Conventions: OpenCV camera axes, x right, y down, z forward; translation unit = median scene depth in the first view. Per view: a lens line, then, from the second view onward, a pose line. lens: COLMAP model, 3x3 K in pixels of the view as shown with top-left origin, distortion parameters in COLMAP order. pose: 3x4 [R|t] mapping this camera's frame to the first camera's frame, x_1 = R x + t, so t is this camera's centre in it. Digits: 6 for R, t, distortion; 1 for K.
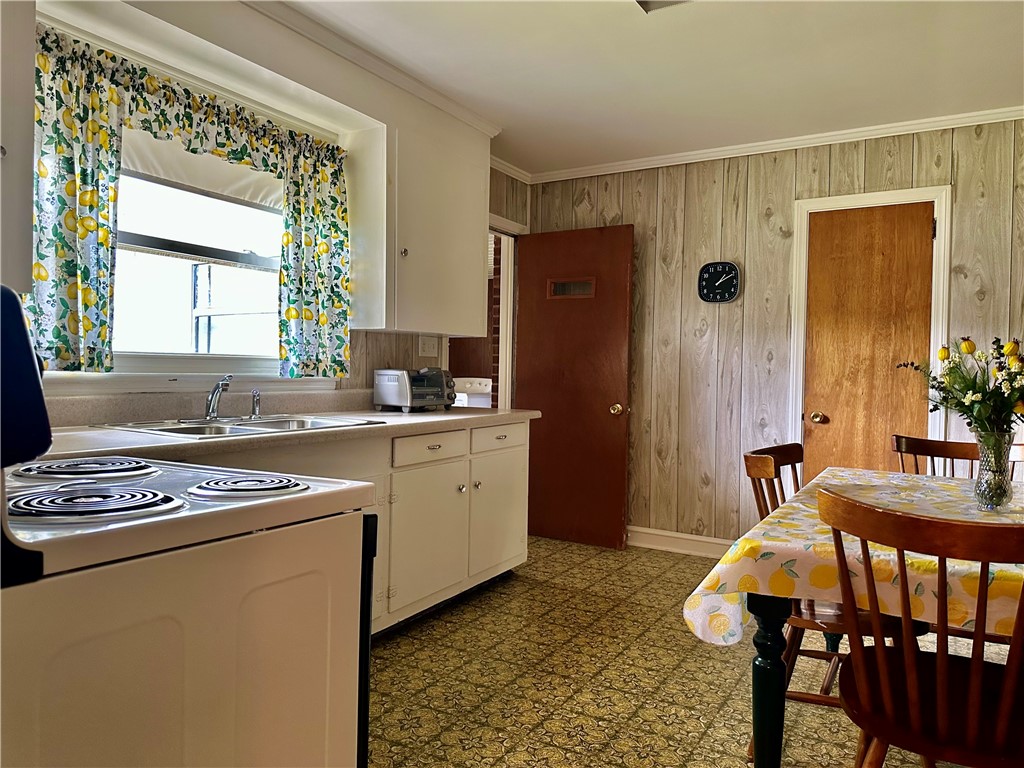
lens RADIAL K [[722.2, 0, 514.8], [0, 722.2, 389.4], [0, 0, 1]] dist [0.062937, -0.075182]
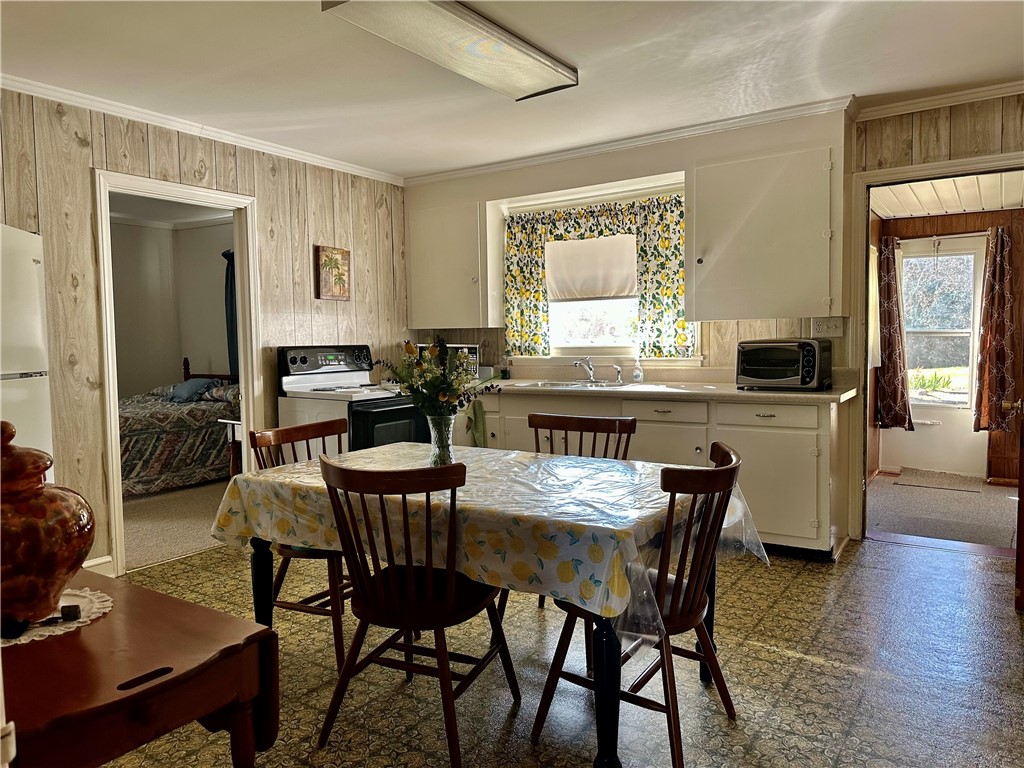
lens RADIAL K [[722.2, 0, 505.4], [0, 722.2, 381.2], [0, 0, 1]] dist [0.062937, -0.075182]
pose [[-0.065319, 0.045459, -0.996828, 1.202982], [0.000165, 0.998962, 0.045546, -0.032704], [0.997864, 0.002811, -0.065258, 0.747794]]
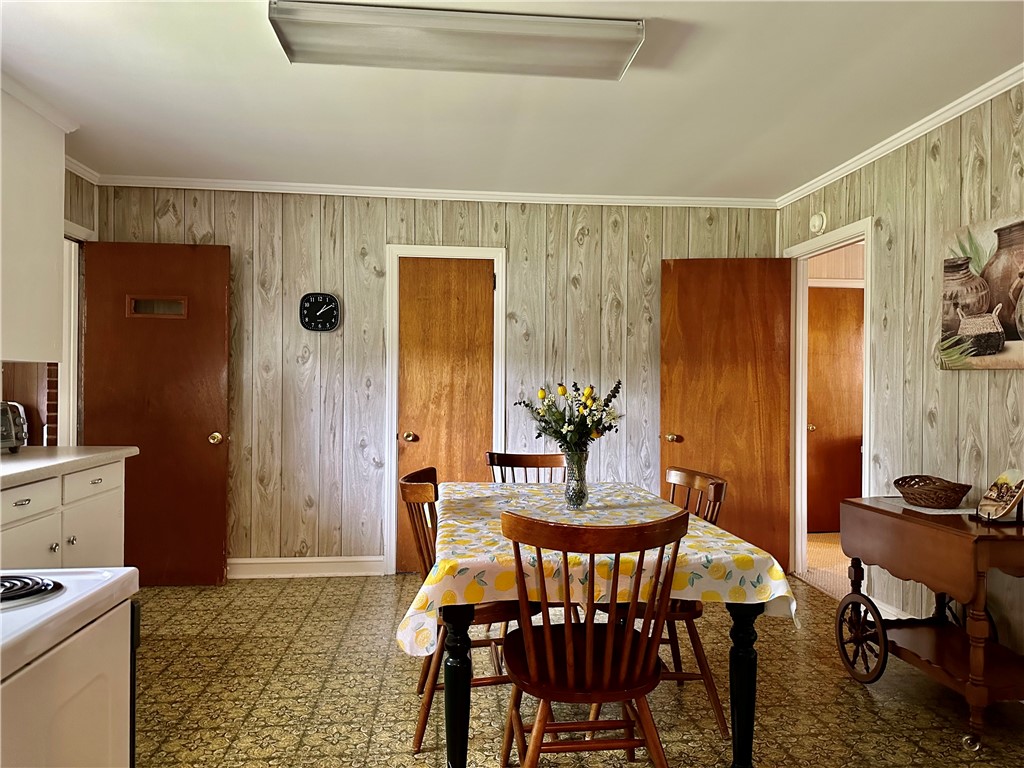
lens RADIAL K [[722.2, 0, 518.7], [0, 722.2, 389.7], [0, 0, 1]] dist [0.062937, -0.075182]
pose [[0.807322, -0.010630, 0.590015, -0.137833], [0.017650, 0.999825, -0.006137, -0.031140], [-0.589847, 0.015369, 0.807369, -0.016348]]
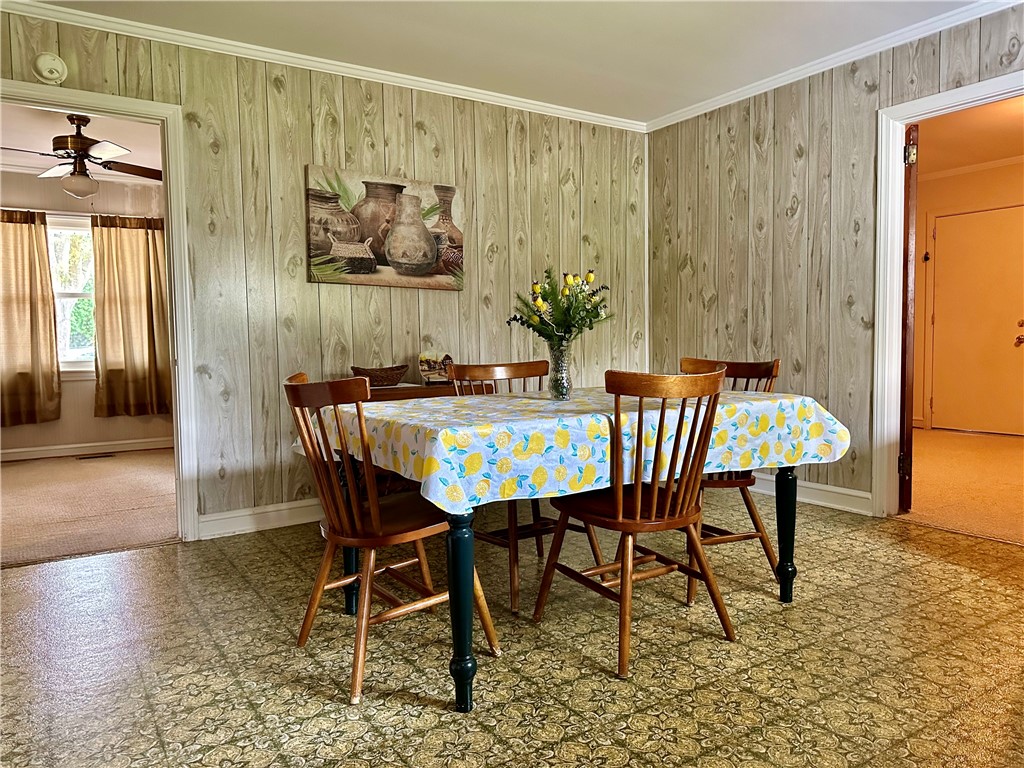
lens RADIAL K [[722.2, 0, 514.5], [0, 722.2, 380.0], [0, 0, 1]] dist [0.062937, -0.075182]
pose [[-0.893159, -0.026666, 0.448949, 0.083920], [0.010864, 0.996670, 0.080812, 0.012668], [-0.449609, 0.077056, -0.889895, 1.346875]]
